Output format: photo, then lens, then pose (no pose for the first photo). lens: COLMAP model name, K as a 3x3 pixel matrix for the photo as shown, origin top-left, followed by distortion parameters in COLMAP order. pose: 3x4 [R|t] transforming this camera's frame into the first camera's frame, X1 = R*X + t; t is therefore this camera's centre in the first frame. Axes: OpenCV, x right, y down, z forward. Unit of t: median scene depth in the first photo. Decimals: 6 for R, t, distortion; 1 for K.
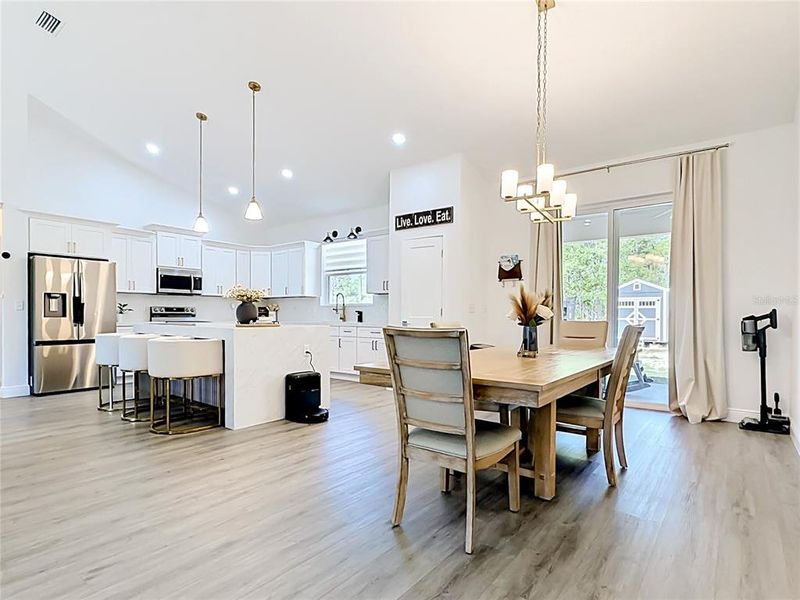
lens RADIAL K [[419.0, 0, 388.1], [0, 419.0, 320.7], [0, 0, 1]] dist [-0.004323, 0.003436]
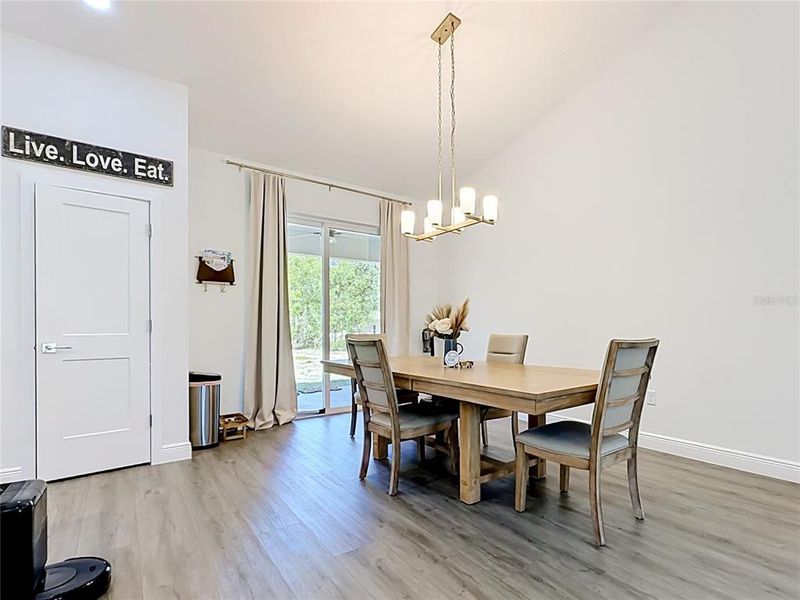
lens RADIAL K [[419.0, 0, 480.3], [0, 419.0, 319.0], [0, 0, 1]] dist [-0.004323, 0.003436]
pose [[0.188114, 0.014677, 0.982038, -0.324641], [0.019258, 0.999641, -0.018629, -0.007605], [-0.981958, 0.022416, 0.187763, 0.349563]]
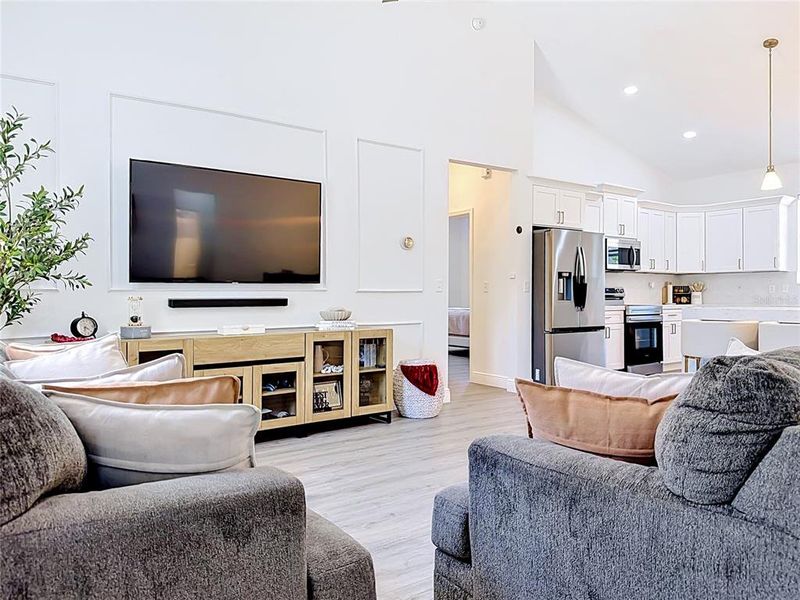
lens RADIAL K [[589.2, 0, 398.6], [0, 589.2, 297.6], [0, 0, 1]] dist [0.044704, -0.063443]
pose [[0.958613, -0.004322, -0.284680, -0.670846], [0.000676, 0.999917, -0.012904, 0.001655], [0.284712, 0.012177, 0.958536, -0.219723]]
